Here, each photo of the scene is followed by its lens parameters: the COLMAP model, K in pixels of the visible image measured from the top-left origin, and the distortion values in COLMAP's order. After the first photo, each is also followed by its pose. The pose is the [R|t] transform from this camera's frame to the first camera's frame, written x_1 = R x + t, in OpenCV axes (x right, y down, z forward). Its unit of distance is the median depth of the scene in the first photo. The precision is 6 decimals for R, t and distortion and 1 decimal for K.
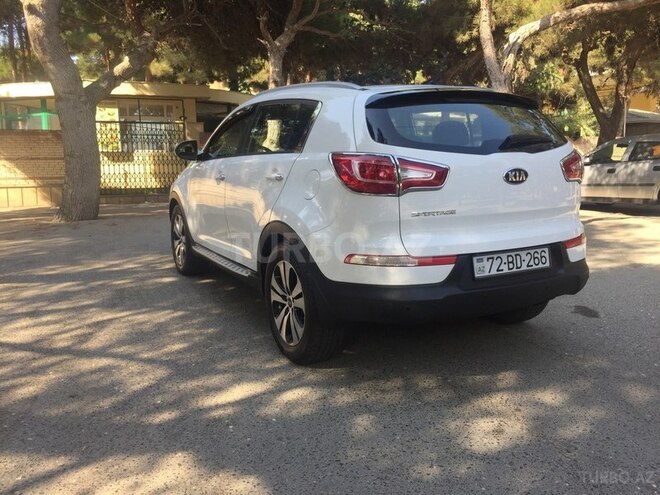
lens RADIAL K [[567.1, 0, 334.1], [0, 567.1, 246.6], [0, 0, 1]] dist [0.035862, 0.006635]
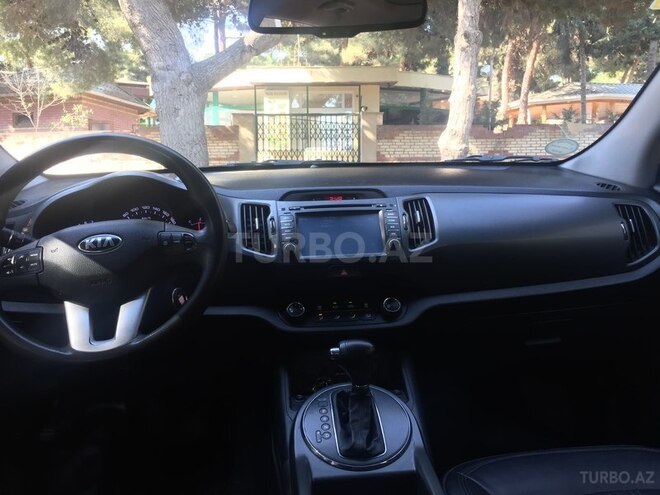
lens RADIAL K [[567.1, 0, 331.1], [0, 567.1, 245.3], [0, 0, 1]] dist [0.035862, 0.006635]
pose [[0.932253, 0.062665, -0.356340, -0.006260], [-0.061015, 0.998011, 0.015880, -0.064205], [0.356626, 0.006938, 0.934222, 0.360536]]
